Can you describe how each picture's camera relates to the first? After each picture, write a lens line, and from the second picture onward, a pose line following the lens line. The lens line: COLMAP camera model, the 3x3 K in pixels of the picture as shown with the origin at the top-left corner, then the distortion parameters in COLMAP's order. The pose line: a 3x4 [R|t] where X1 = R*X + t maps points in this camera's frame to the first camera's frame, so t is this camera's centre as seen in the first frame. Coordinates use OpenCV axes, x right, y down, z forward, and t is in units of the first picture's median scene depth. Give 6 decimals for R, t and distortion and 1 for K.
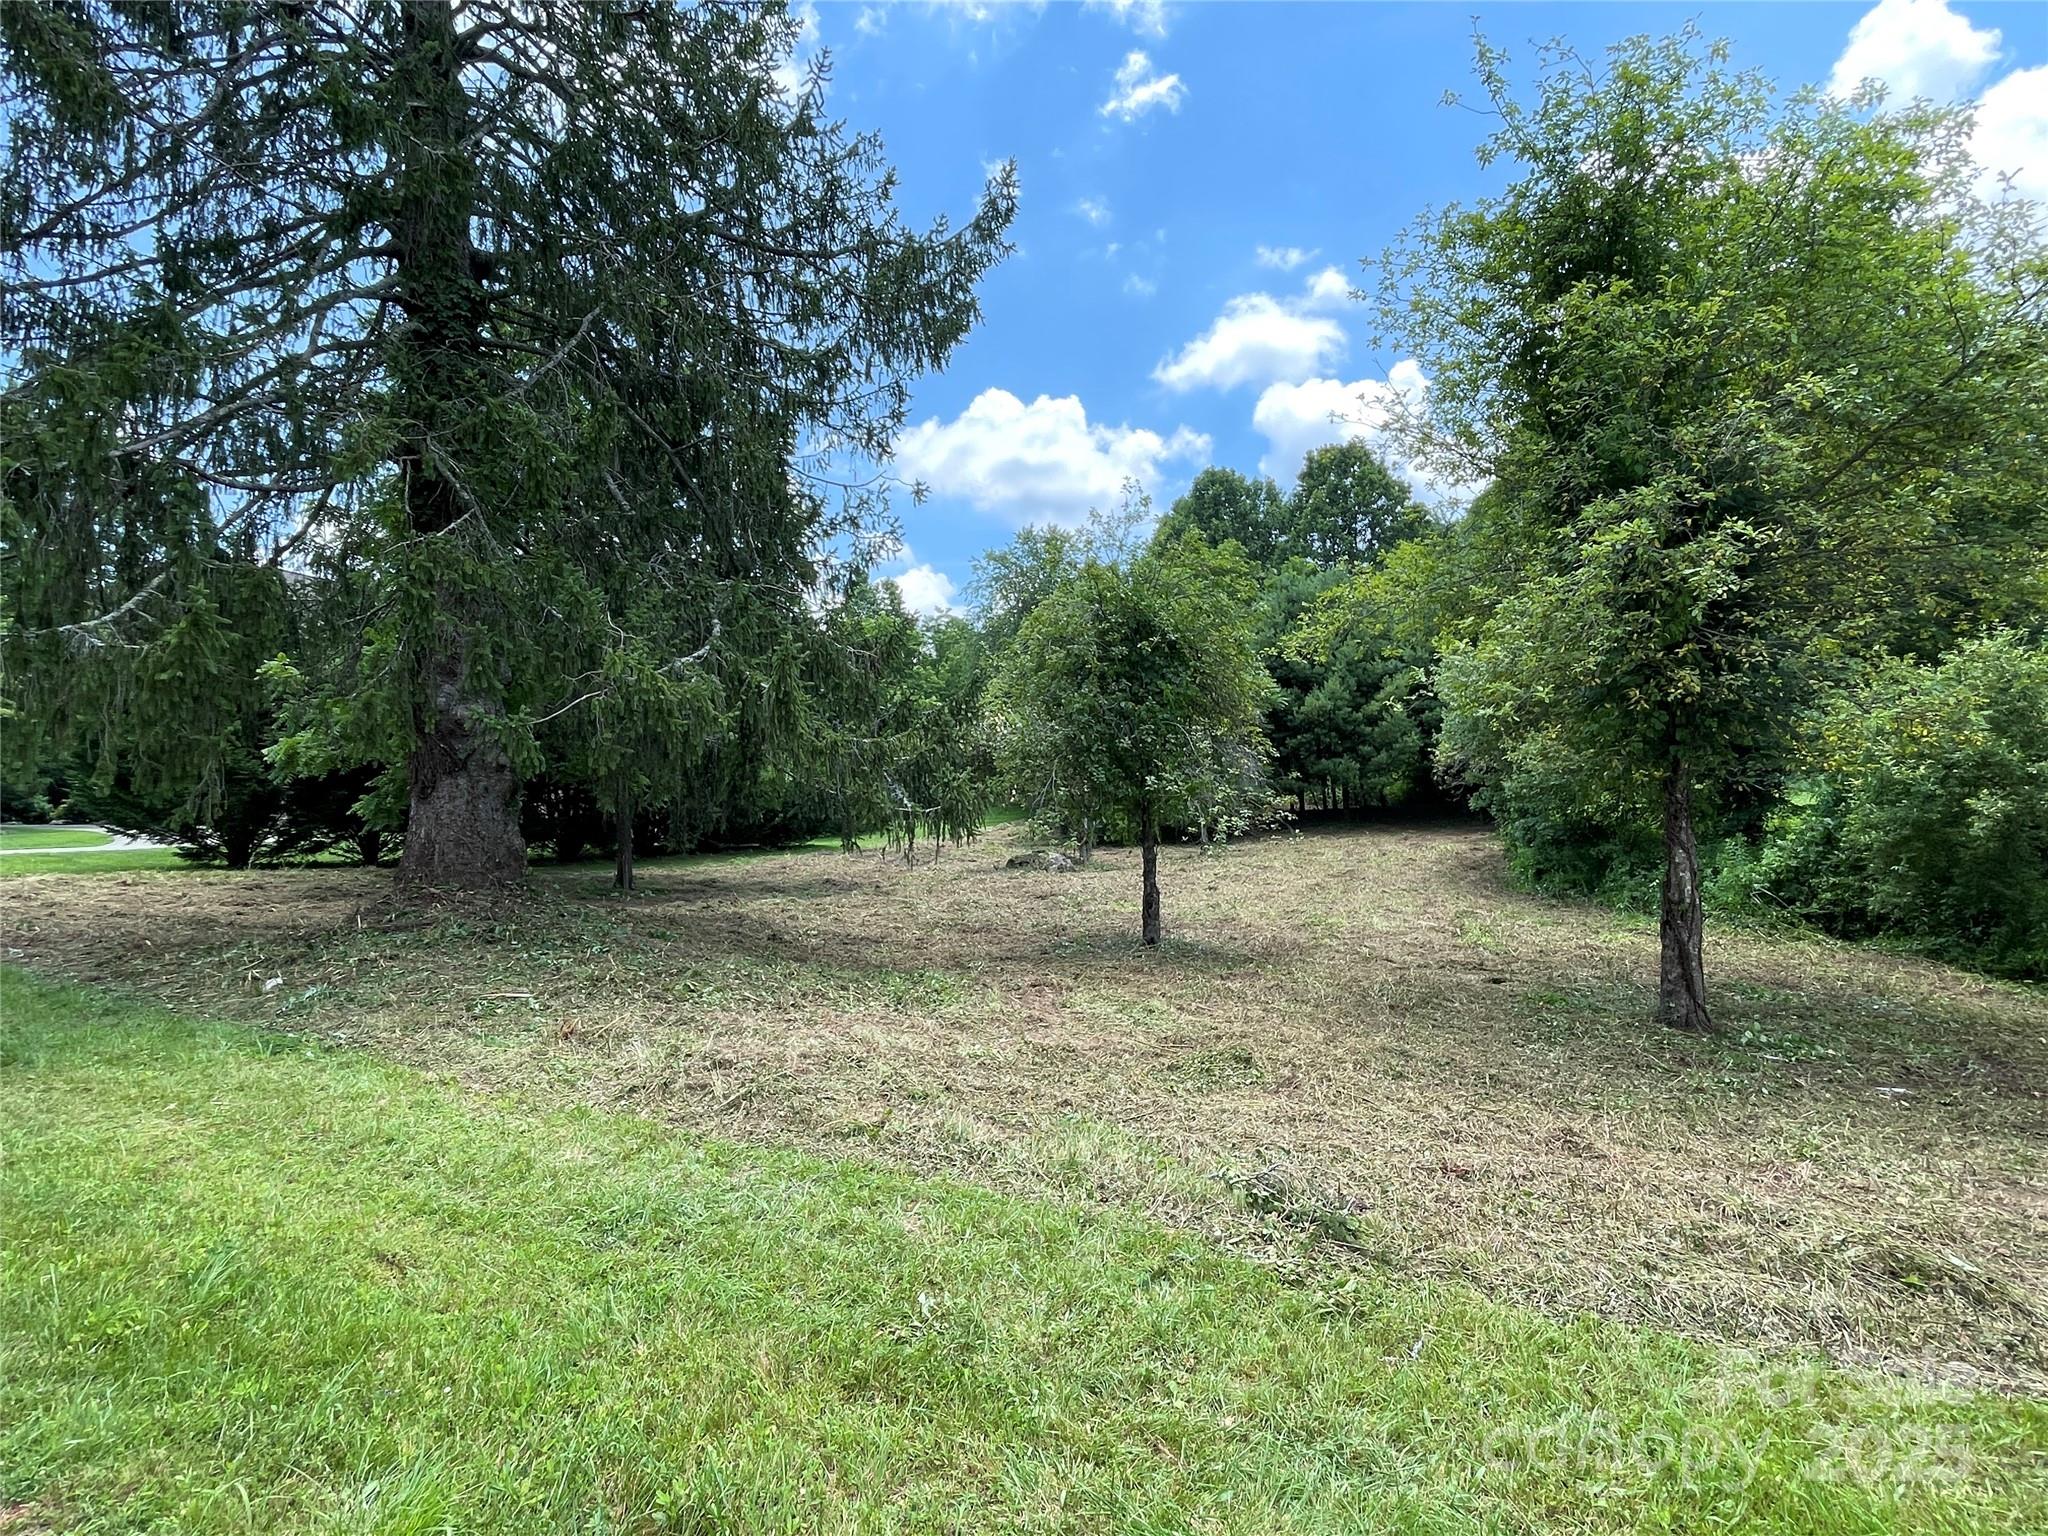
lens RADIAL K [[1023.8, 0, 1040.5], [0, 1023.8, 786.2], [0, 0, 1]] dist [0.004633, 0.000269]
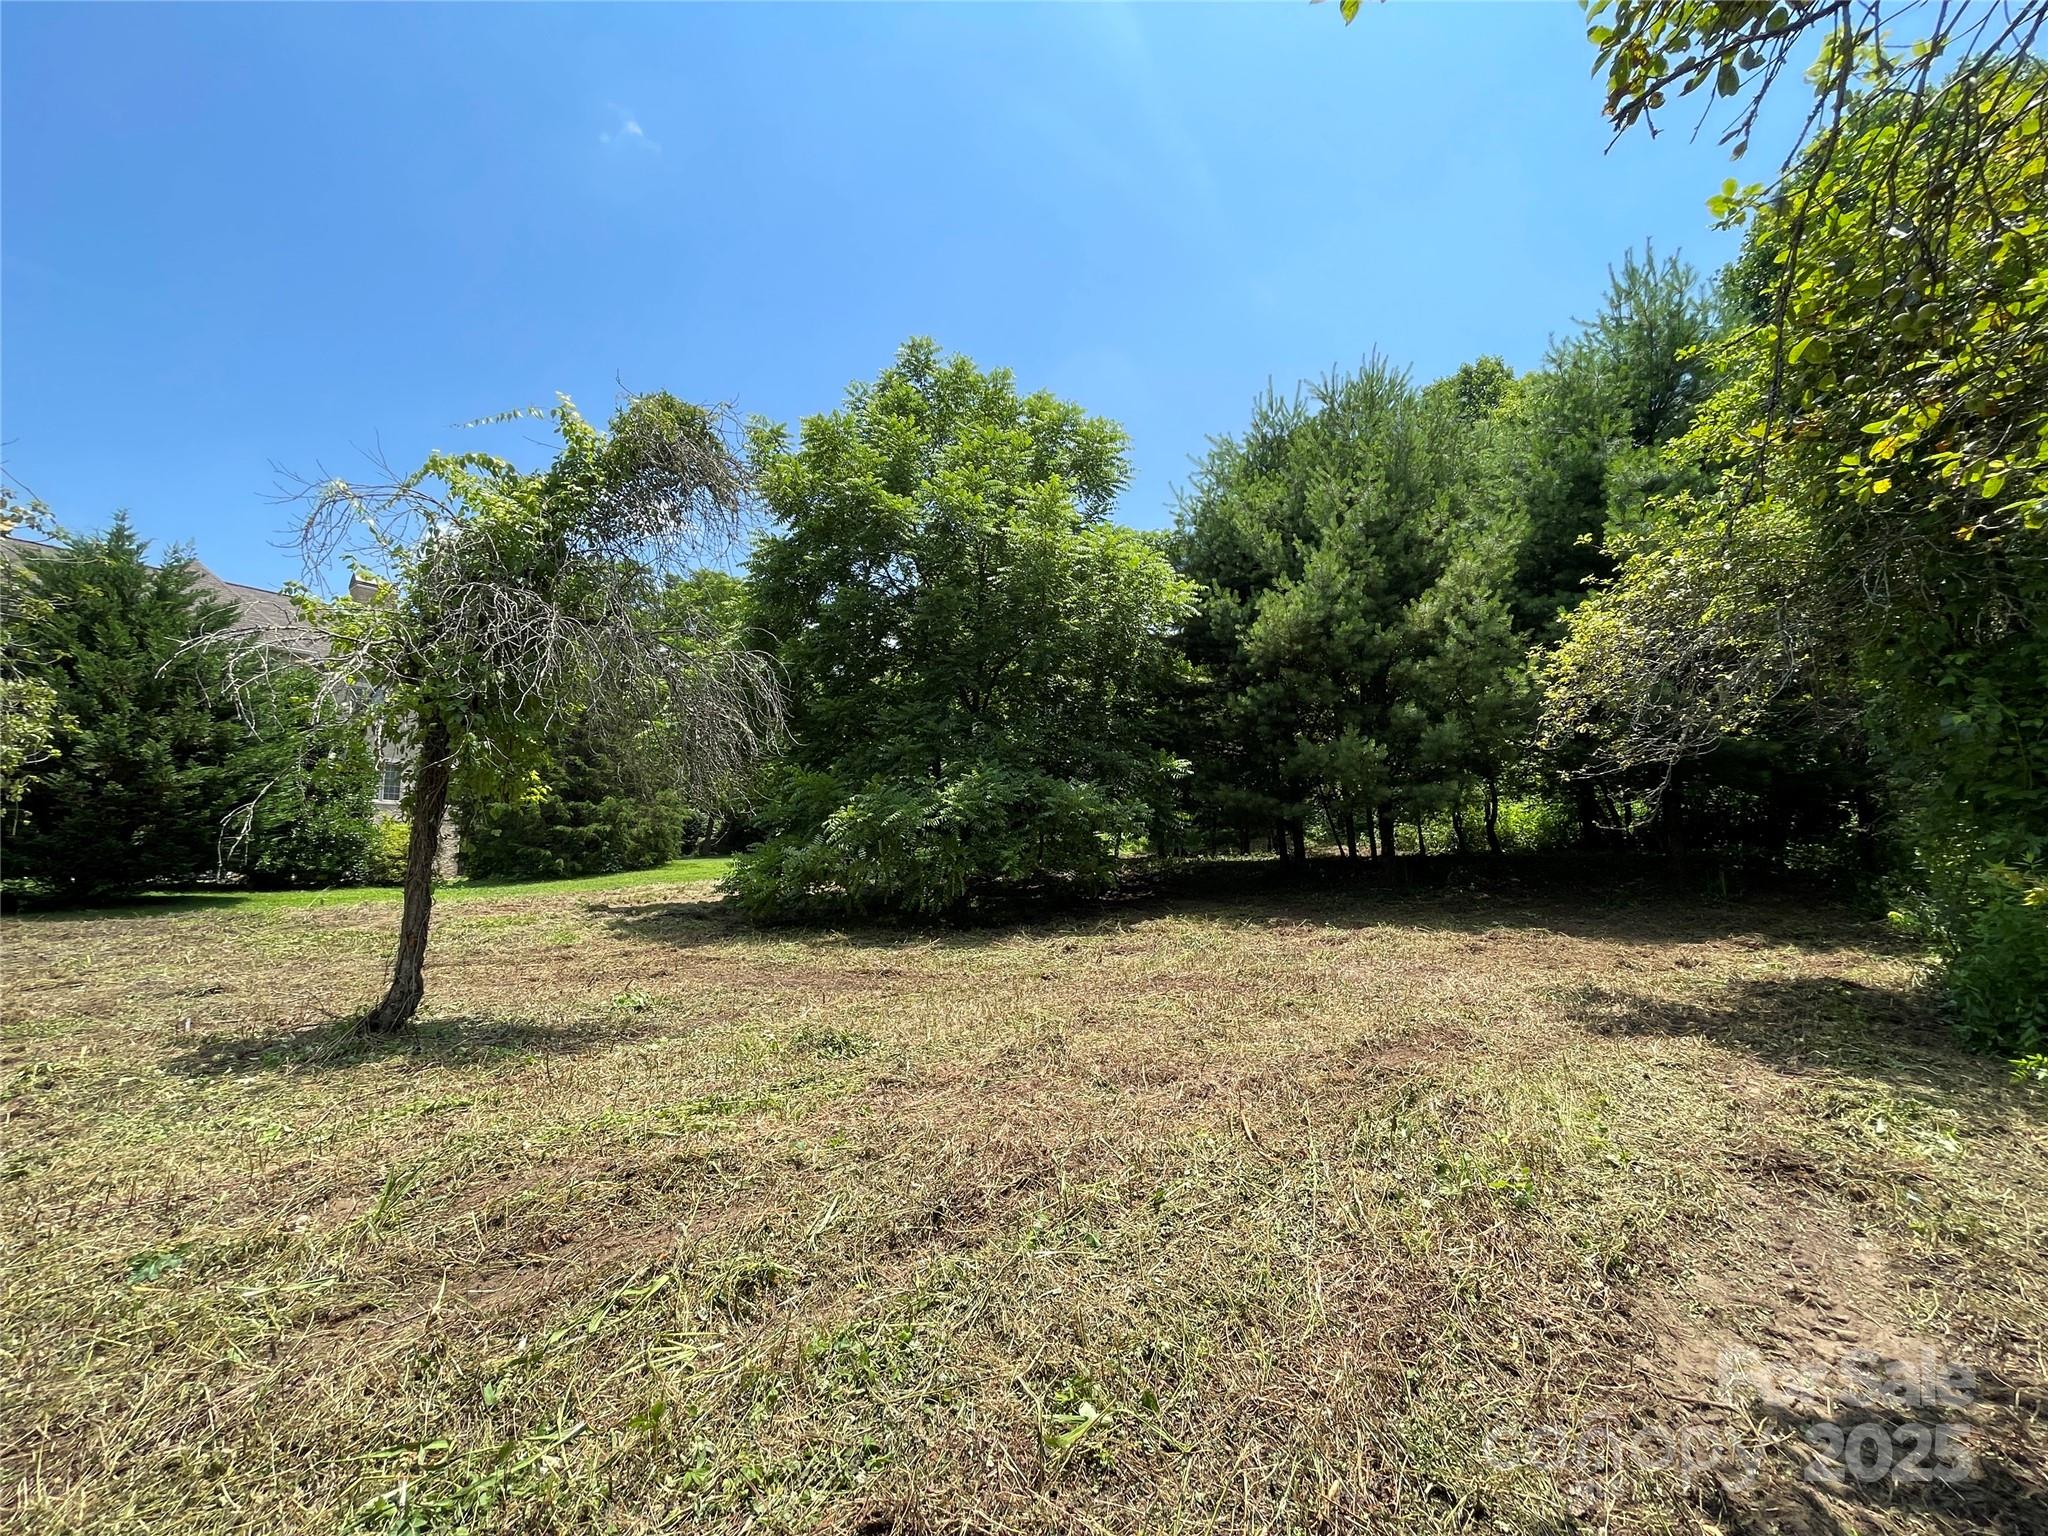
lens RADIAL K [[827.9, 0, 1025.1], [0, 827.9, 753.0], [0, 0, 1]] dist [-0.003708, 0.000445]
pose [[0.959819, -0.008718, -0.280485, 0.259870], [-0.018045, 0.995531, -0.092693, 0.014236], [0.280039, 0.094030, 0.955372, 0.627152]]
